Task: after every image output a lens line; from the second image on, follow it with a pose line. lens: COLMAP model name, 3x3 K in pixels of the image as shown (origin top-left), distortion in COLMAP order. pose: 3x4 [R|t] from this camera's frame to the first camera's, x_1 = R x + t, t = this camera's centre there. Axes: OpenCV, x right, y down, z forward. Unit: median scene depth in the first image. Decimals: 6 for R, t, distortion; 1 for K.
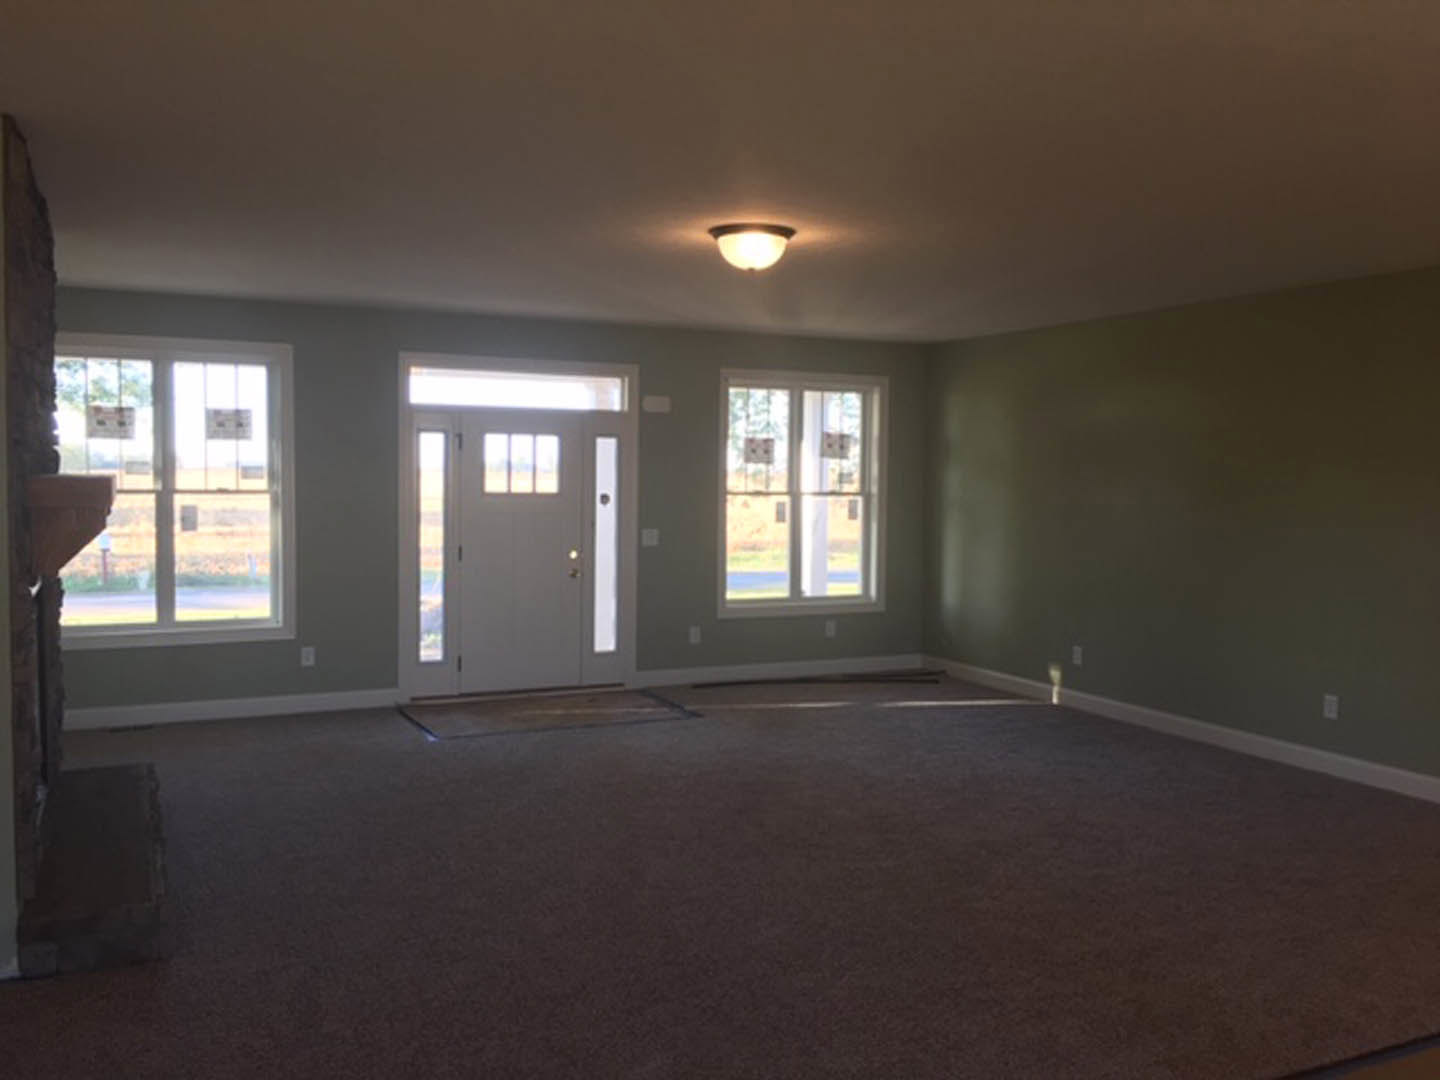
lens RADIAL K [[1218.4, 0, 716.7], [0, 1218.4, 535.8], [0, 0, 1]] dist [0.037156, -0.013335]
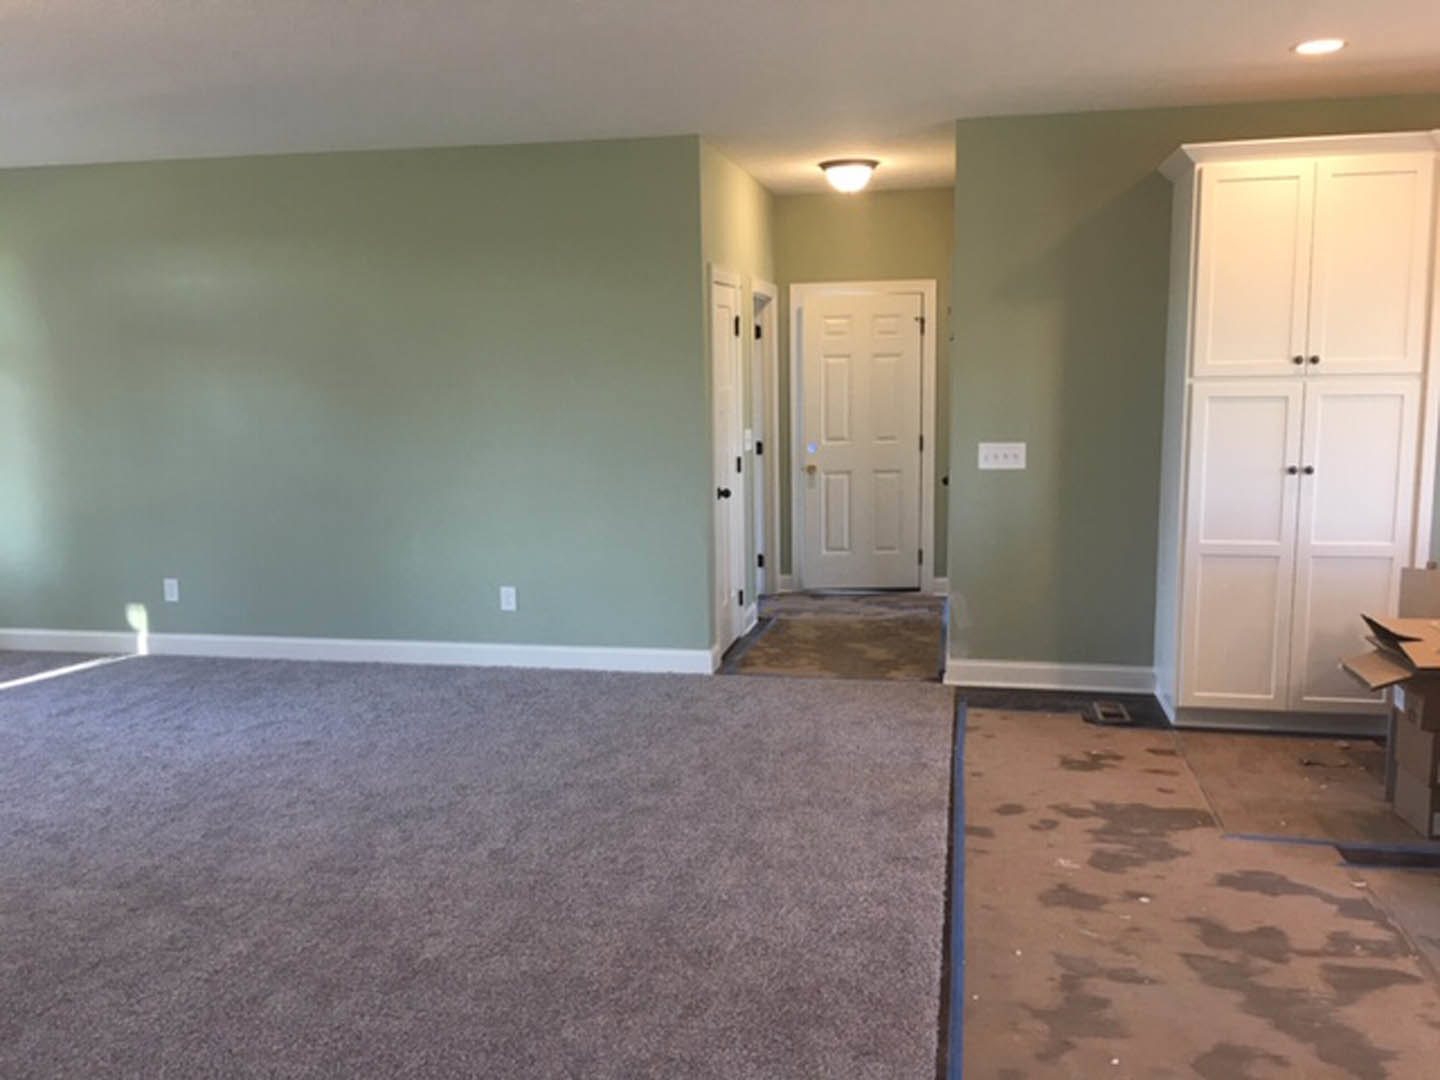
lens RADIAL K [[1218.4, 0, 720.9], [0, 1218.4, 542.7], [0, 0, 1]] dist [0.037156, -0.013335]
pose [[0.593226, -0.141182, 0.792560, -0.127008], [0.061207, 0.989562, 0.130462, -0.016478], [-0.802706, -0.028883, 0.595675, 0.227892]]
